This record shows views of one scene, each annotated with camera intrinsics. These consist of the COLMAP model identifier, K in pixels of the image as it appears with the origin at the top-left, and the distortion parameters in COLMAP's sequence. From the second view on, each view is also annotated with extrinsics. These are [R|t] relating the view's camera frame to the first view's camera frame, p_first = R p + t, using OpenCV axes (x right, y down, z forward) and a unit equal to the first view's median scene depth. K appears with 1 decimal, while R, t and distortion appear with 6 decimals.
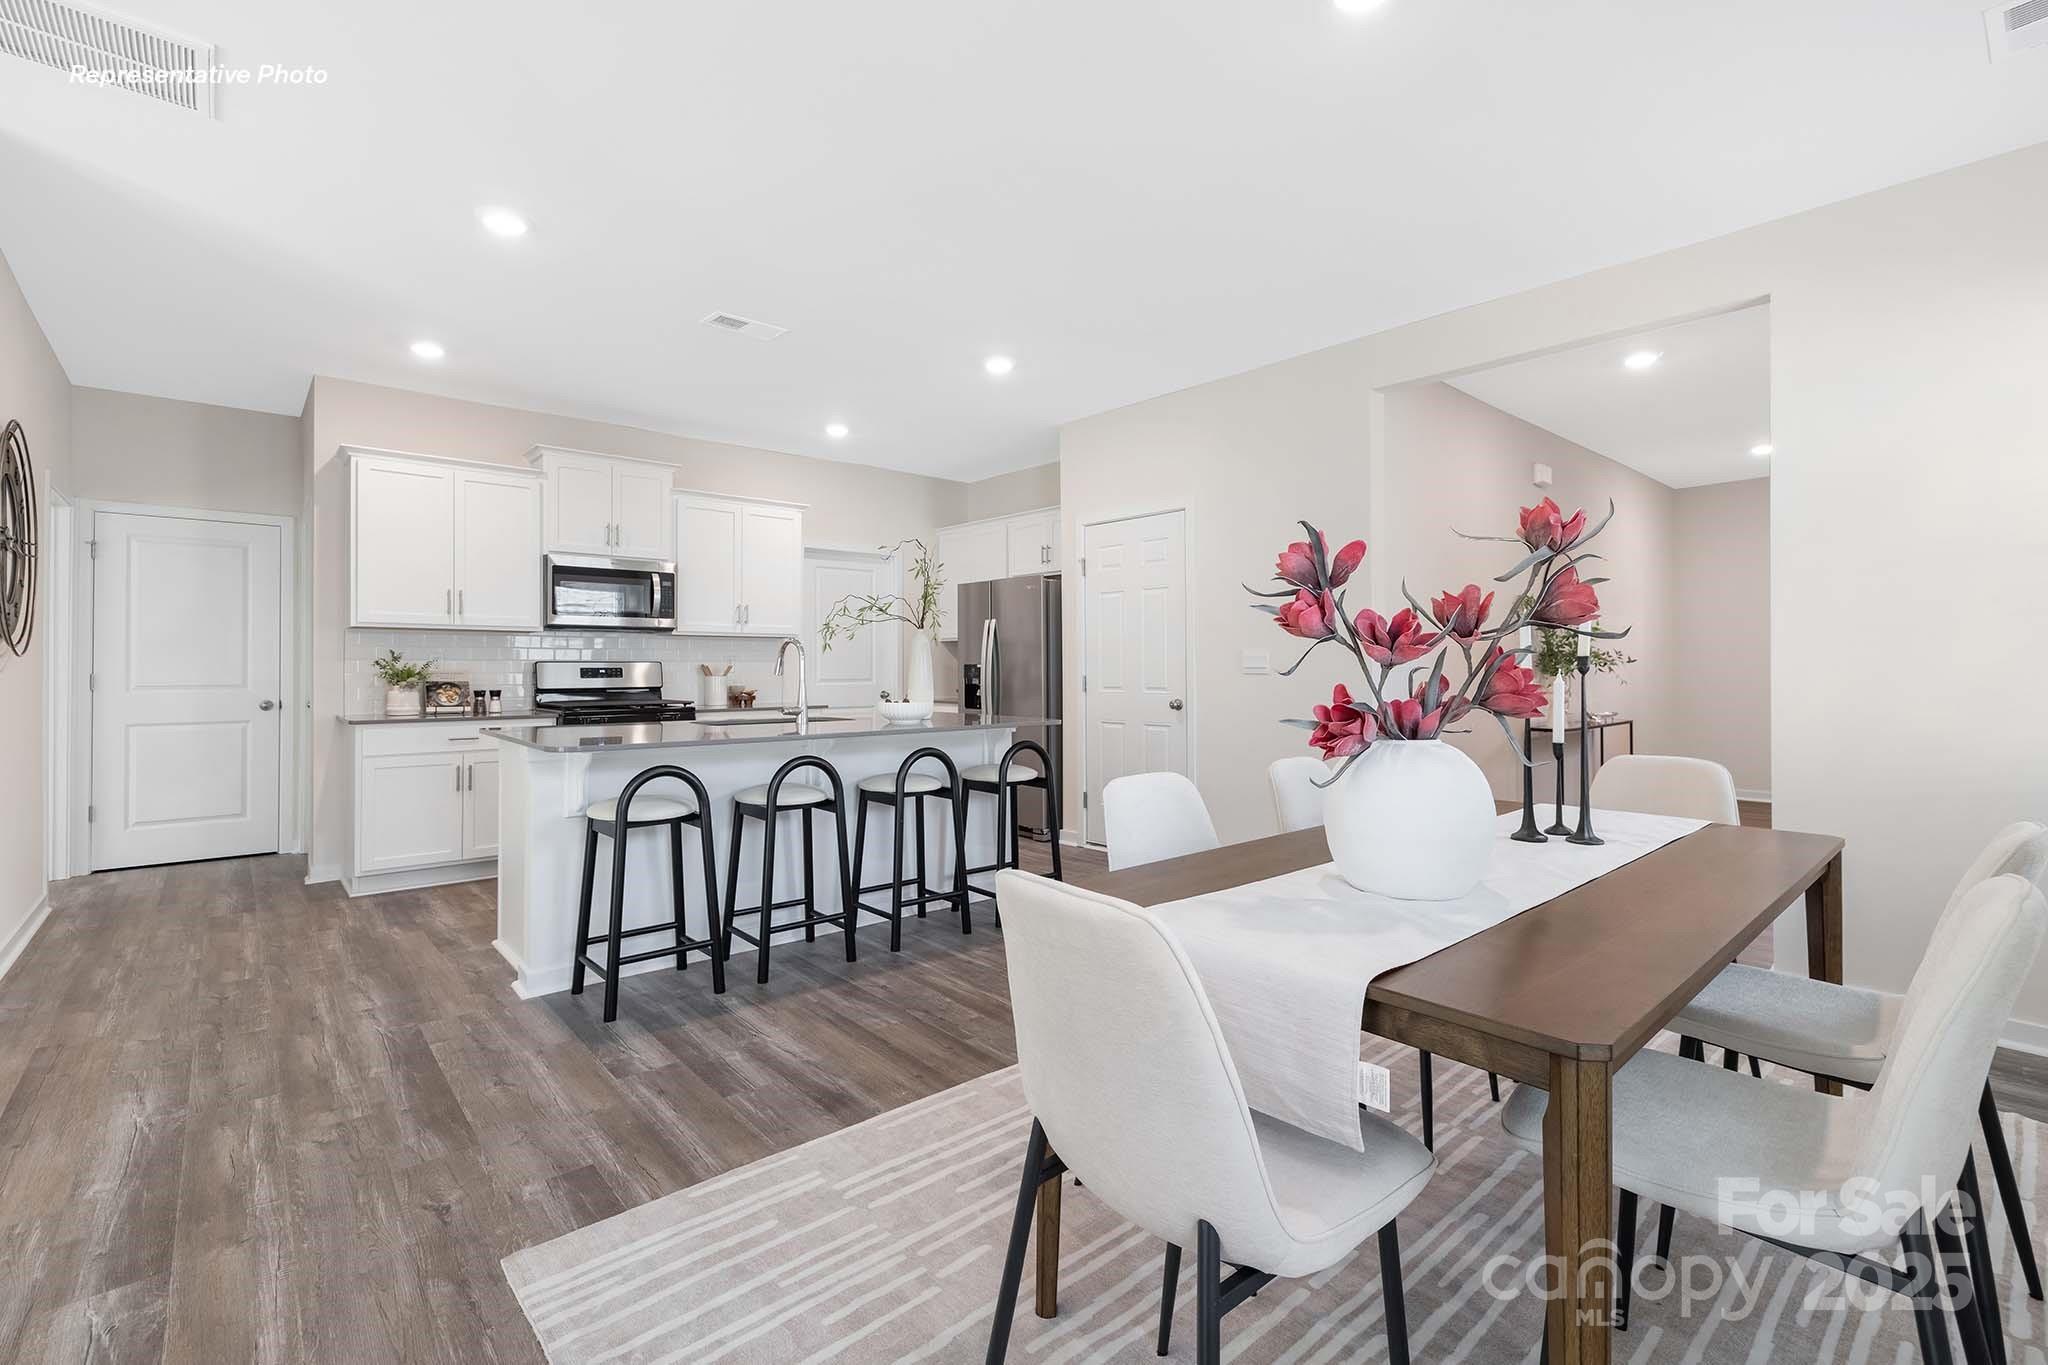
lens RADIAL K [[880.7, 0, 1019.5], [0, 880.7, 676.4], [0, 0, 1]] dist [0.008294, 0.000290]
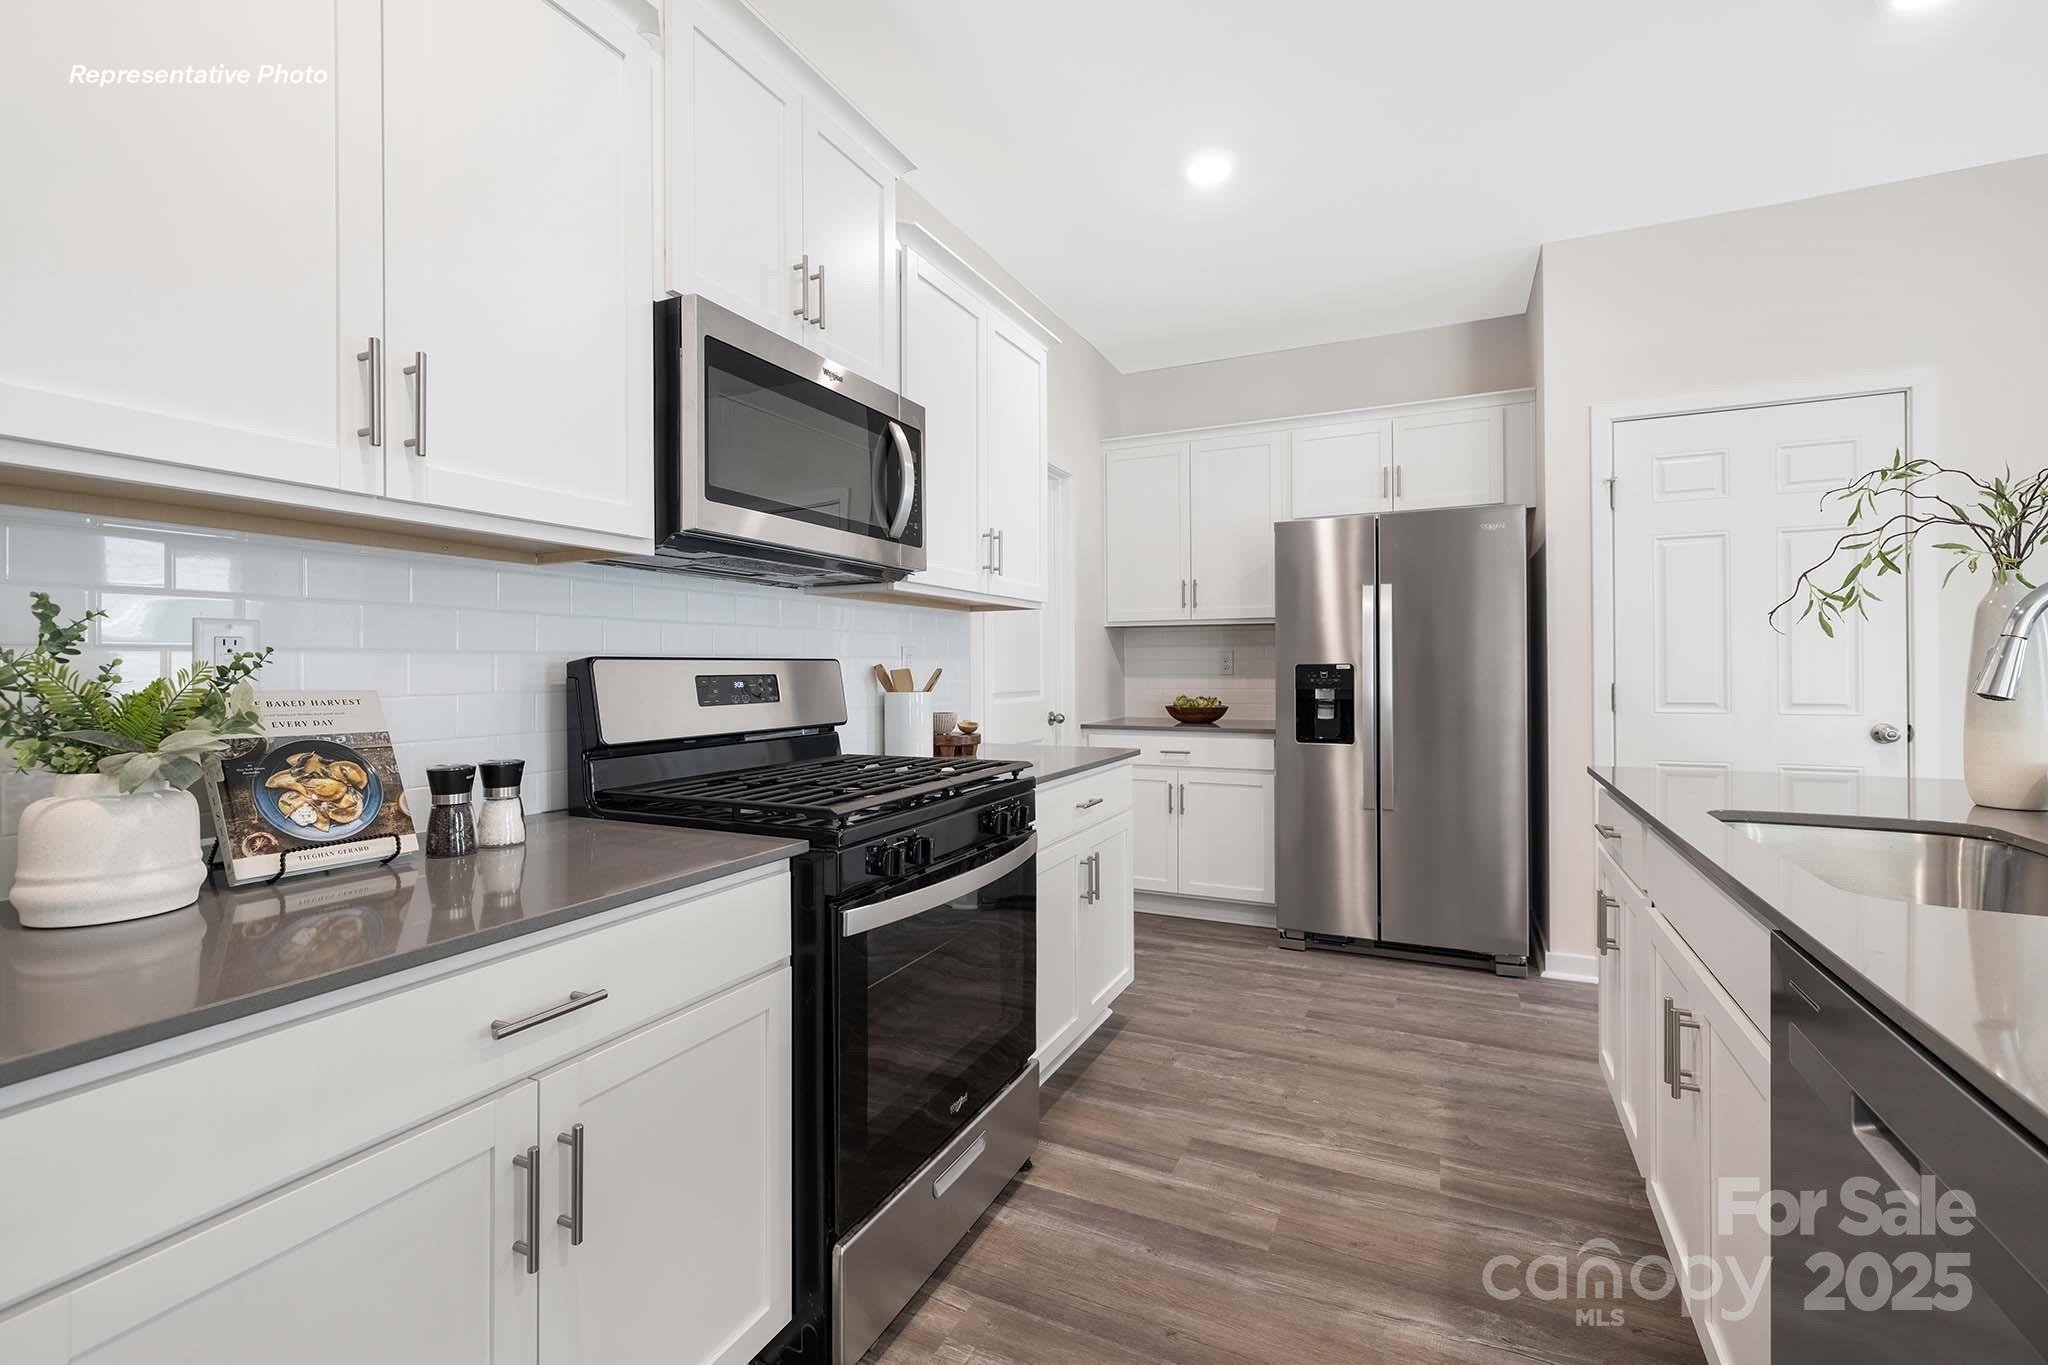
lens RADIAL K [[880.7, 0, 1031.3], [0, 880.7, 666.7], [0, 0, 1]] dist [0.008294, 0.000290]
pose [[0.913276, -0.005097, 0.407310, -0.558889], [0.010683, 0.999878, -0.011439, -0.008809], [-0.407201, 0.014798, 0.913218, 0.689628]]
